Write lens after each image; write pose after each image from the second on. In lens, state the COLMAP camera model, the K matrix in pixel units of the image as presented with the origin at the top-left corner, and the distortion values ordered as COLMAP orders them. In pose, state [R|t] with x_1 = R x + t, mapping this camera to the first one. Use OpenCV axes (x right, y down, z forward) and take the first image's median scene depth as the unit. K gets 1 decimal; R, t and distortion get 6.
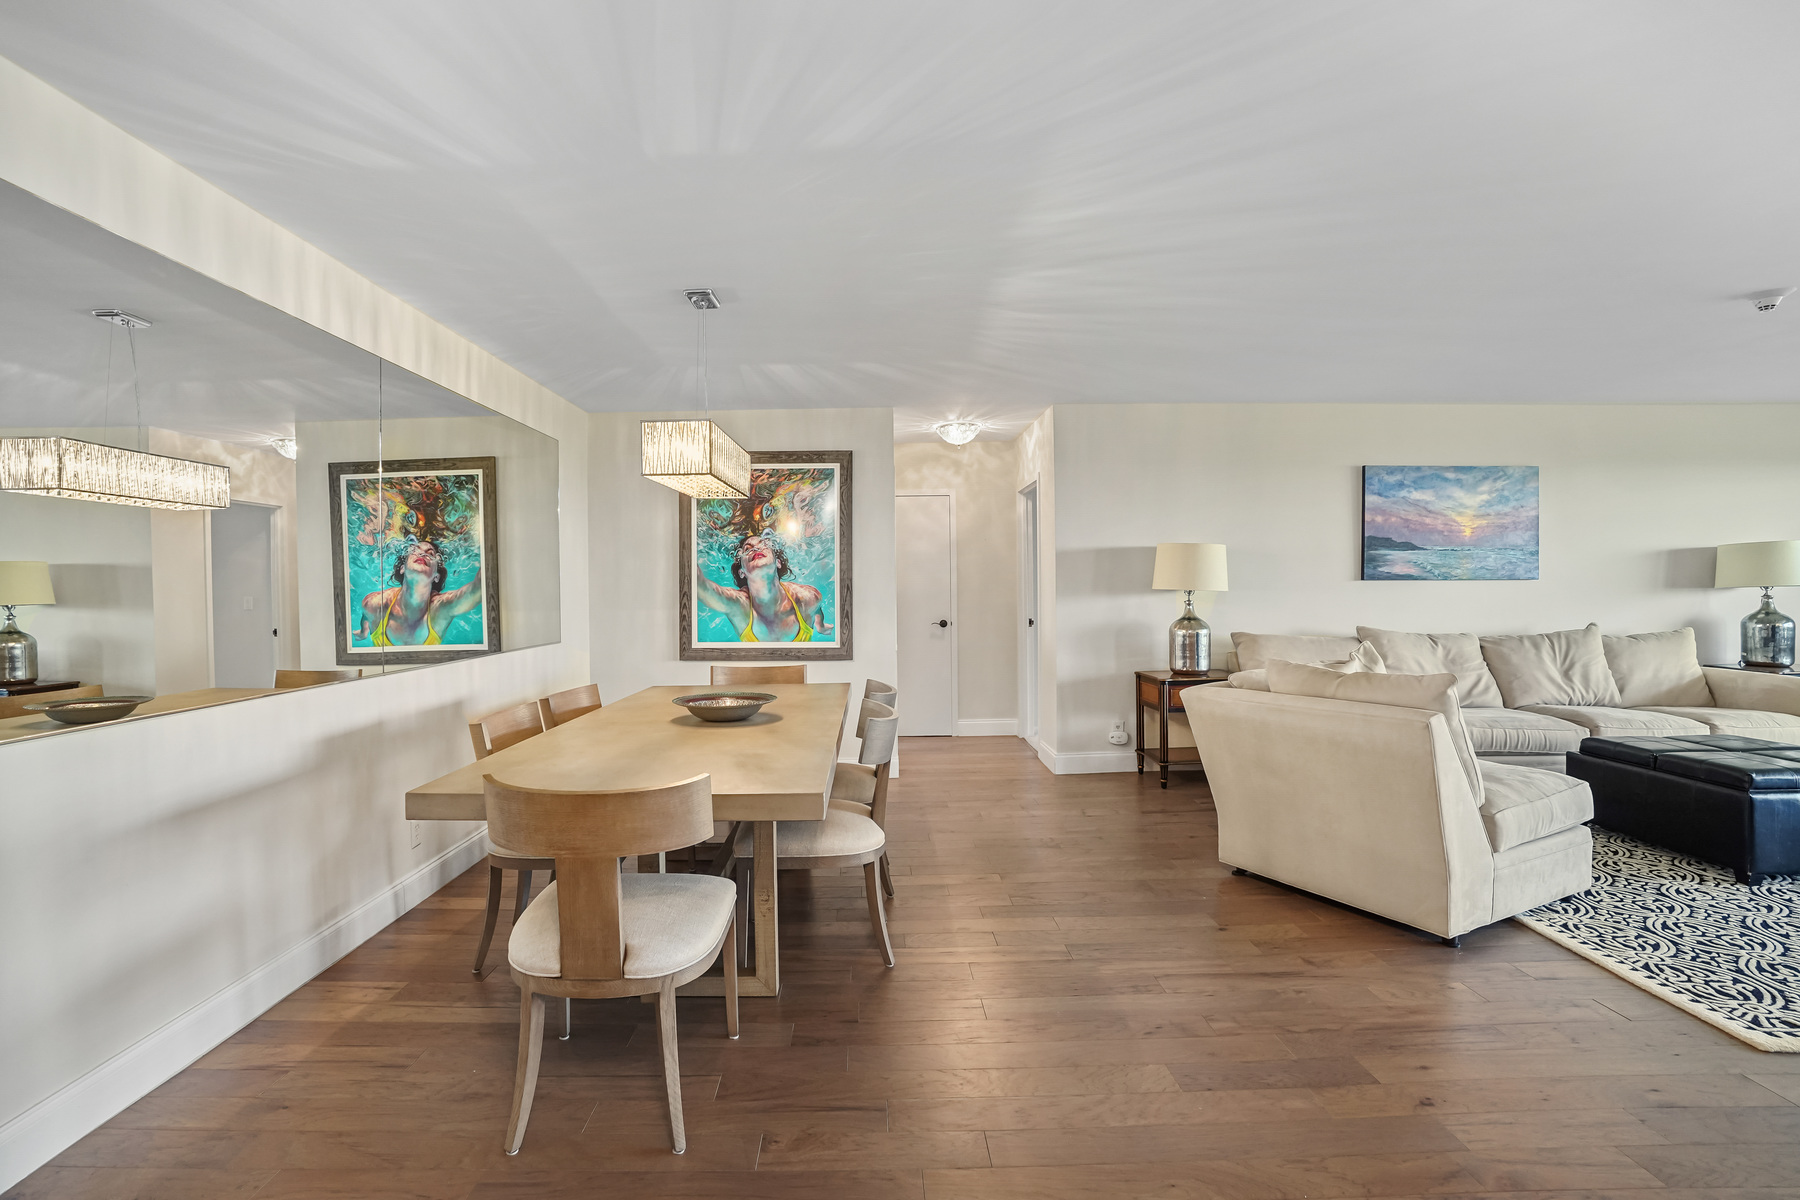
lens RADIAL K [[853.5, 0, 874.4], [0, 853.5, 589.7], [0, 0, 1]] dist [-0.034091, 0.011400]
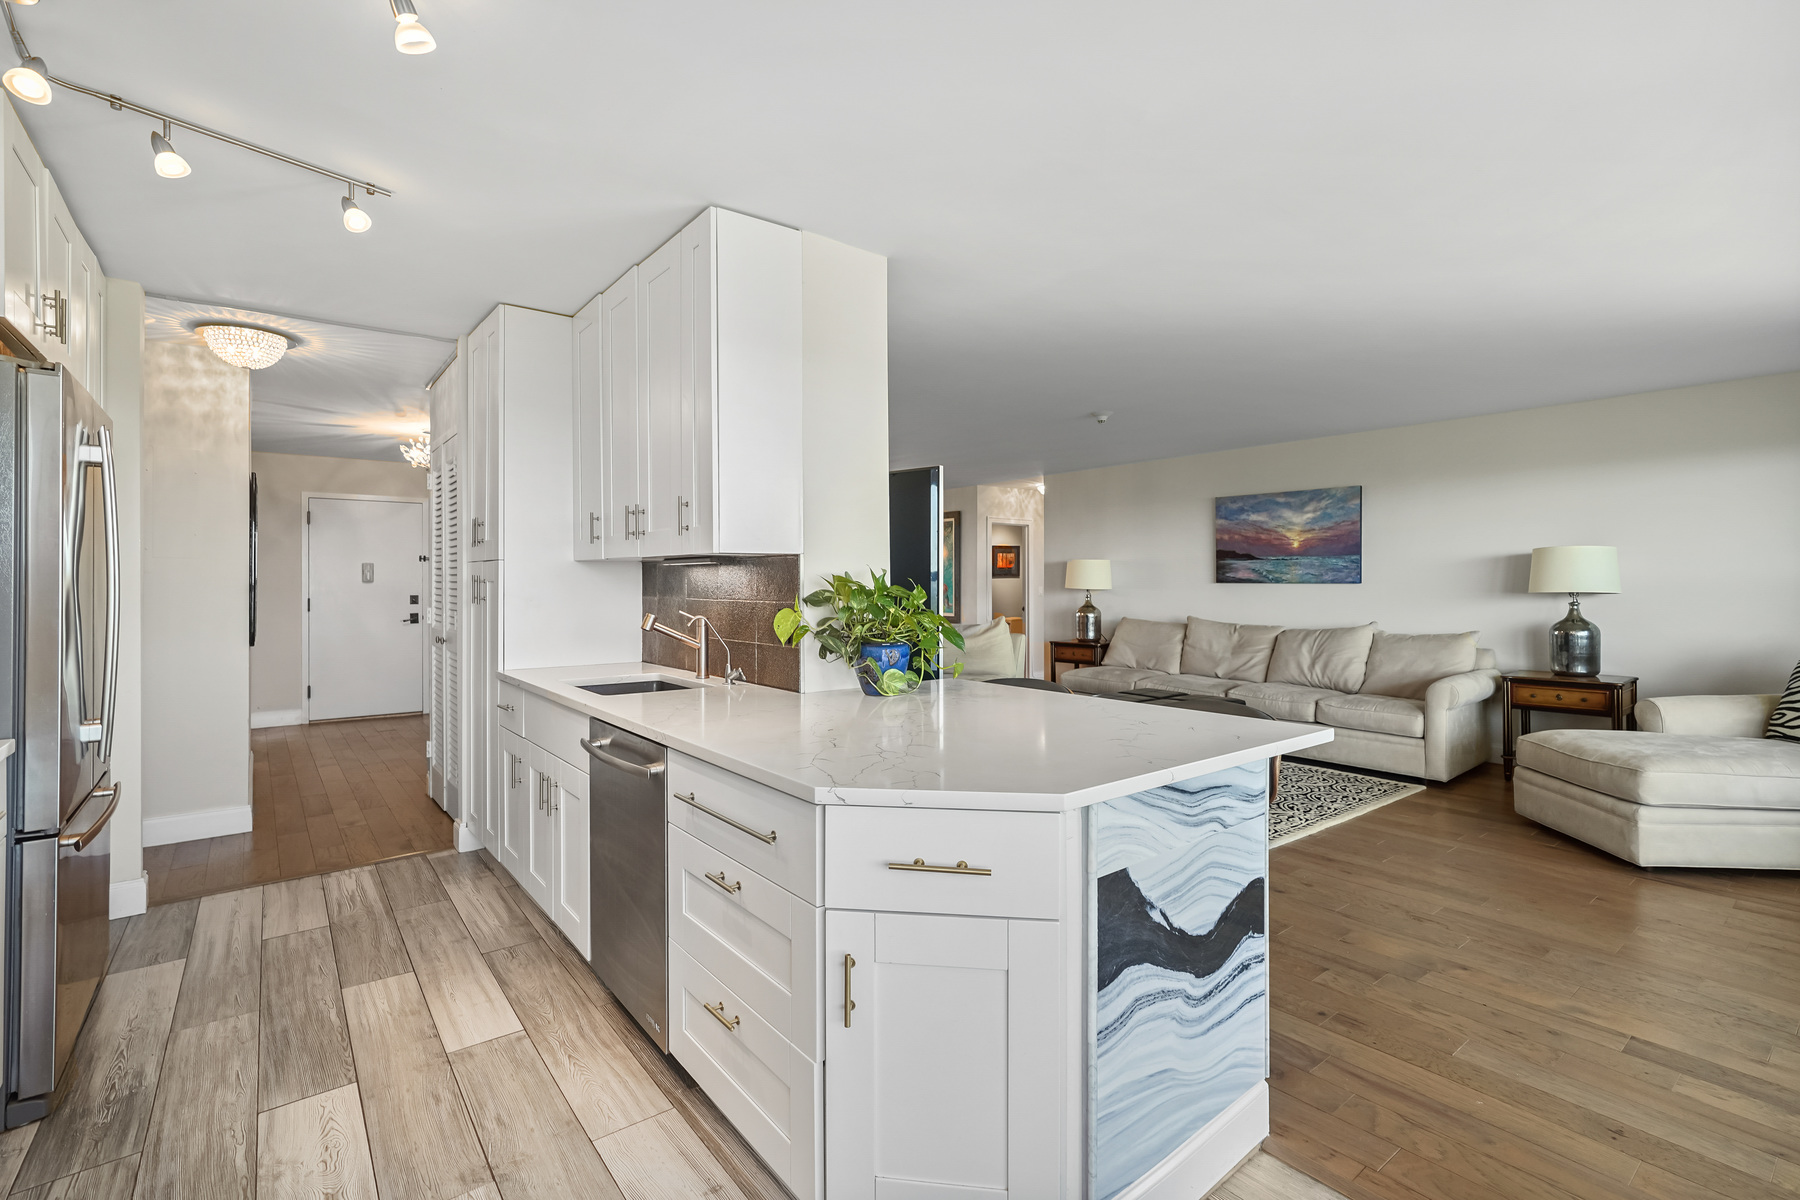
lens RADIAL K [[853.5, 0, 913.3], [0, 853.5, 588.8], [0, 0, 1]] dist [-0.034091, 0.011400]
pose [[0.607982, 0.013989, -0.793828, 1.410554], [-0.011447, 0.999895, 0.008853, -0.008449], [0.793869, 0.003705, 0.608078, -0.211091]]
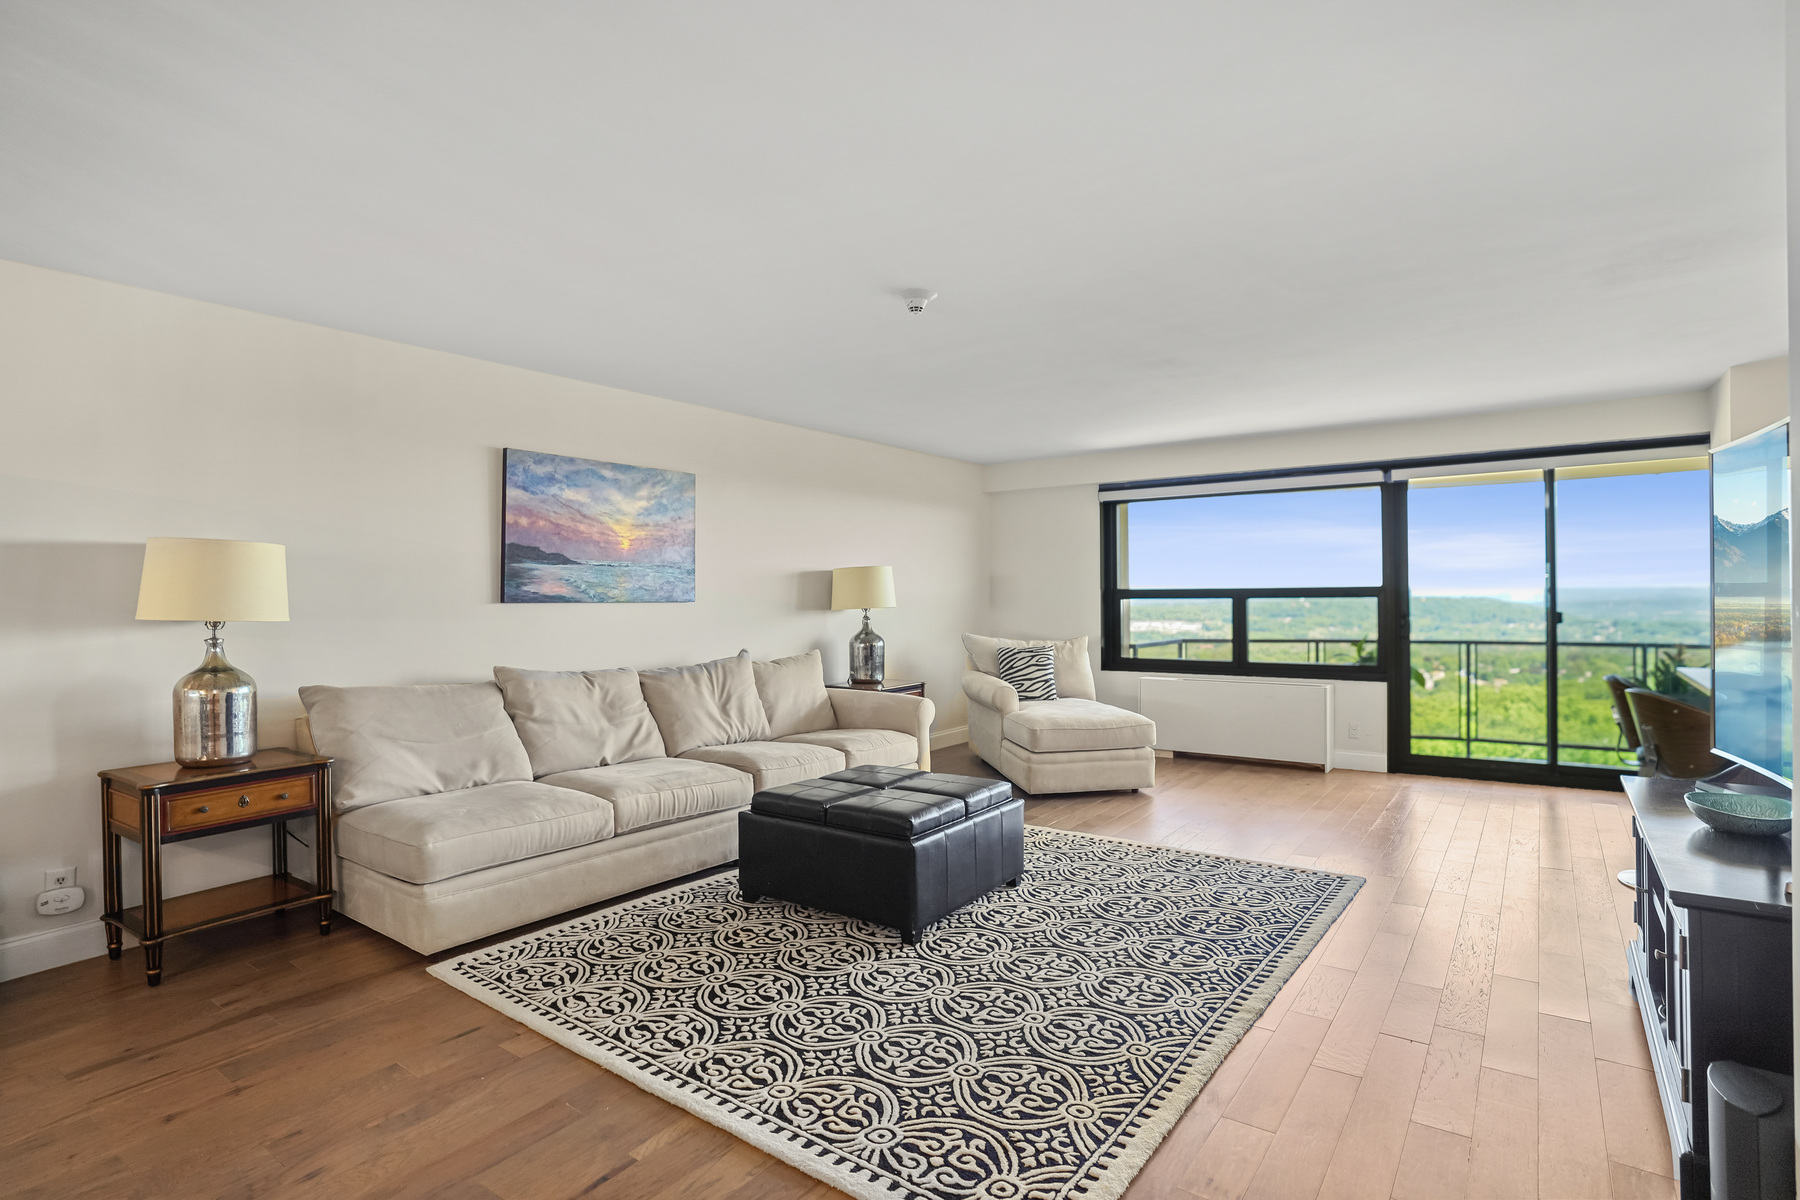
lens RADIAL K [[911.8, 0, 907.9], [0, 911.8, 598.9], [0, 0, 1]] dist [-0.025675, 0.012205]
pose [[0.595975, 0.003290, 0.802997, 0.160366], [0.006637, 0.999937, -0.009023, -0.005434], [-0.802976, 0.010707, 0.595915, 0.256999]]
